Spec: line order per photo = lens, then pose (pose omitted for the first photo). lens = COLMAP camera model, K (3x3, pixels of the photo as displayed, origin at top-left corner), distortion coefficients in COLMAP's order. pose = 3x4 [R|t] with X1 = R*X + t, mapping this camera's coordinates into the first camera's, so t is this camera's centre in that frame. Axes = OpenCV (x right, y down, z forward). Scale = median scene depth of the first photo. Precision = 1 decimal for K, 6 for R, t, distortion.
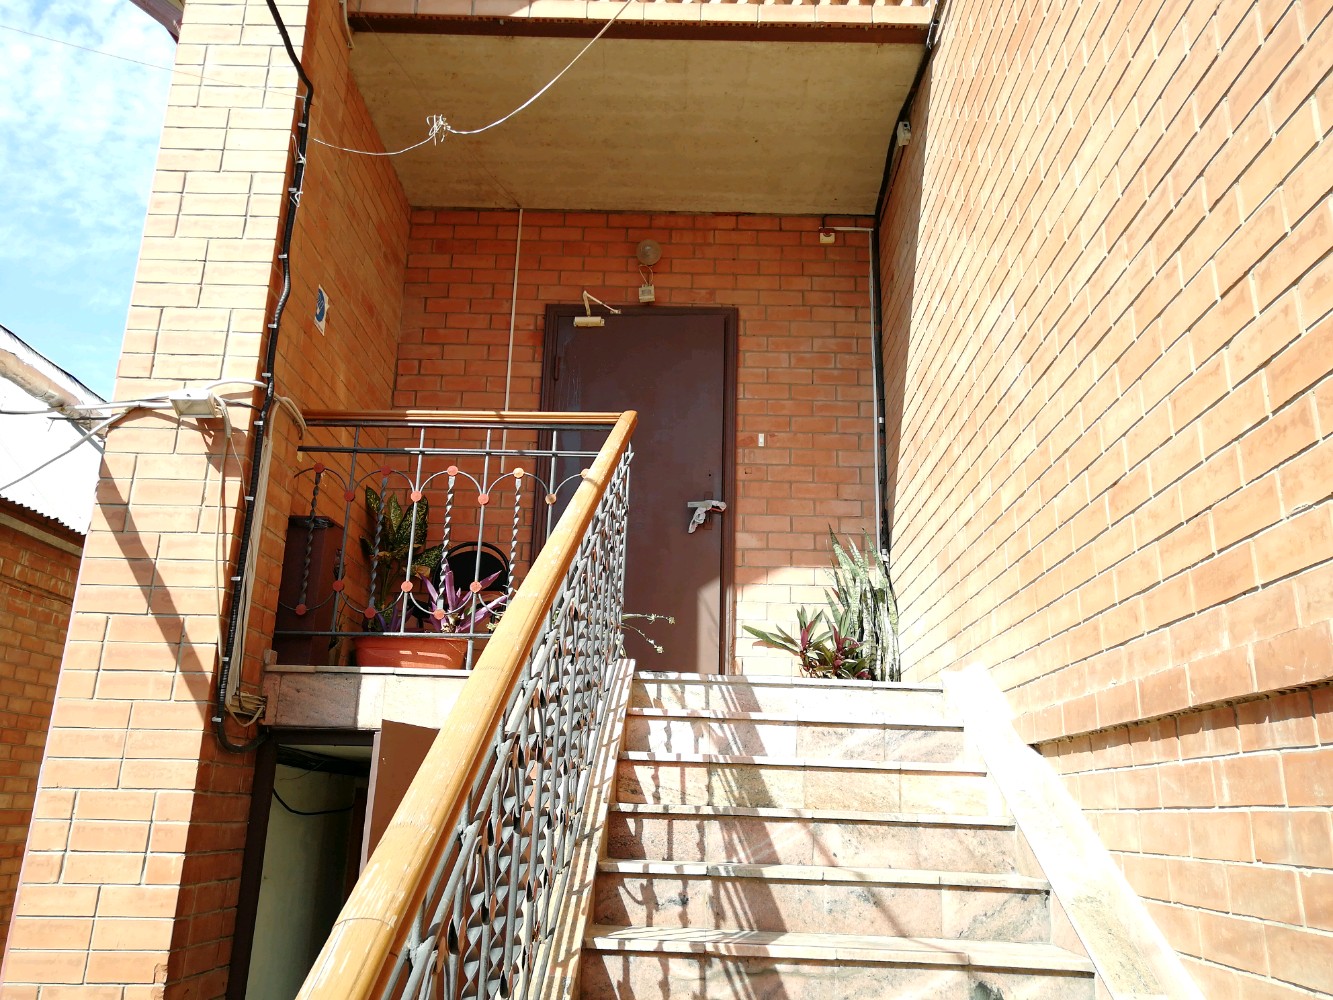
lens RADIAL K [[1103.6, 0, 666.5], [0, 1103.6, 500.0], [0, 0, 1]] dist [-0.071946, 0.081501]
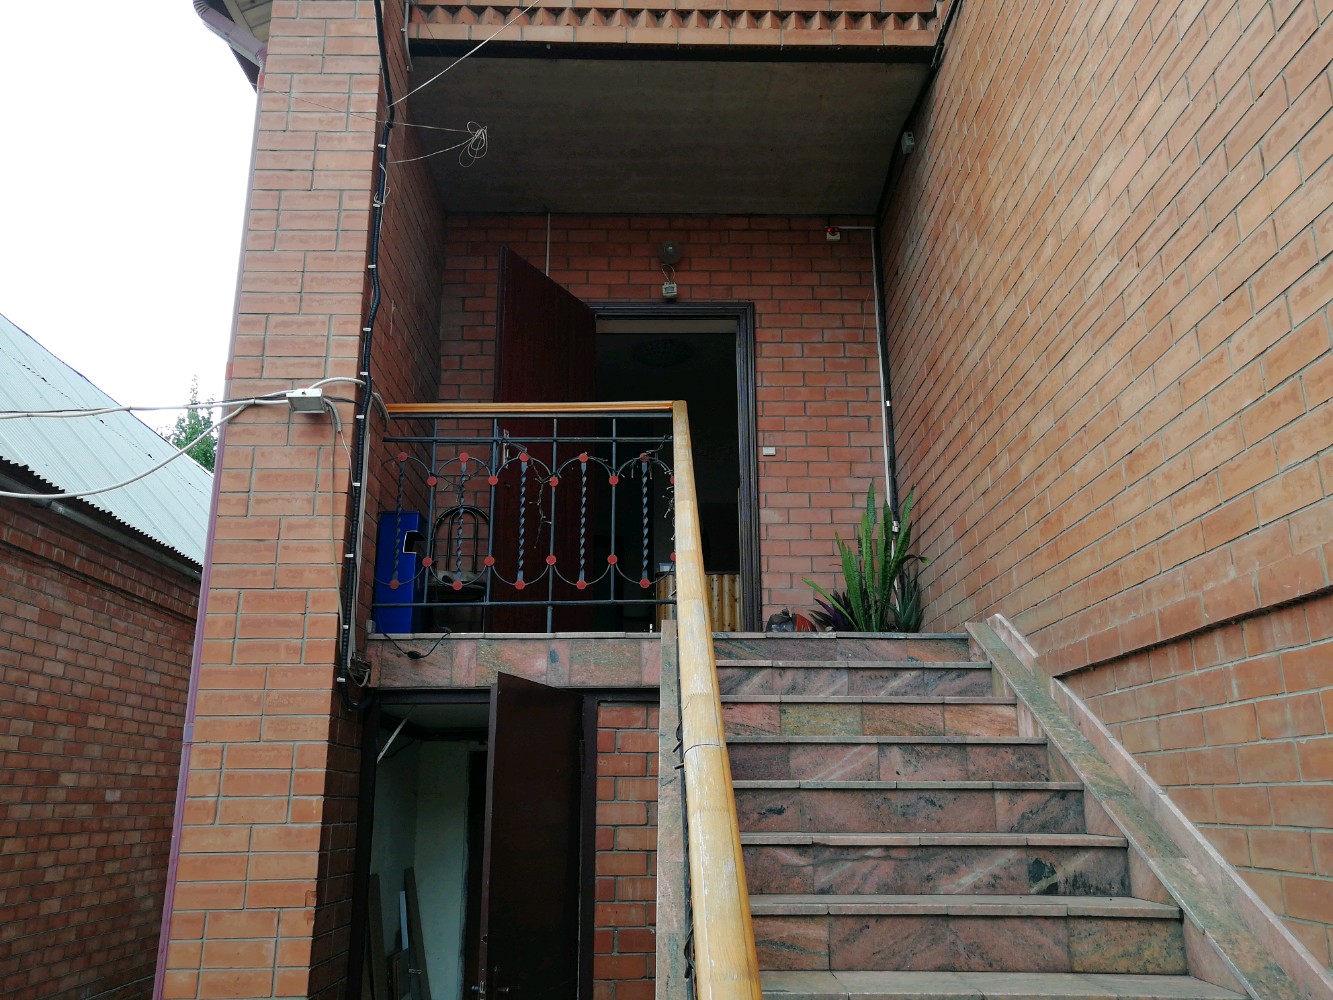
lens RADIAL K [[1103.6, 0, 666.5], [0, 1103.6, 500.0], [0, 0, 1]] dist [-0.071946, 0.081501]
pose [[0.999124, -0.022554, 0.035252, -0.100840], [0.022150, 0.999685, 0.011798, 0.008250], [-0.035507, -0.011006, 0.999309, -0.131064]]
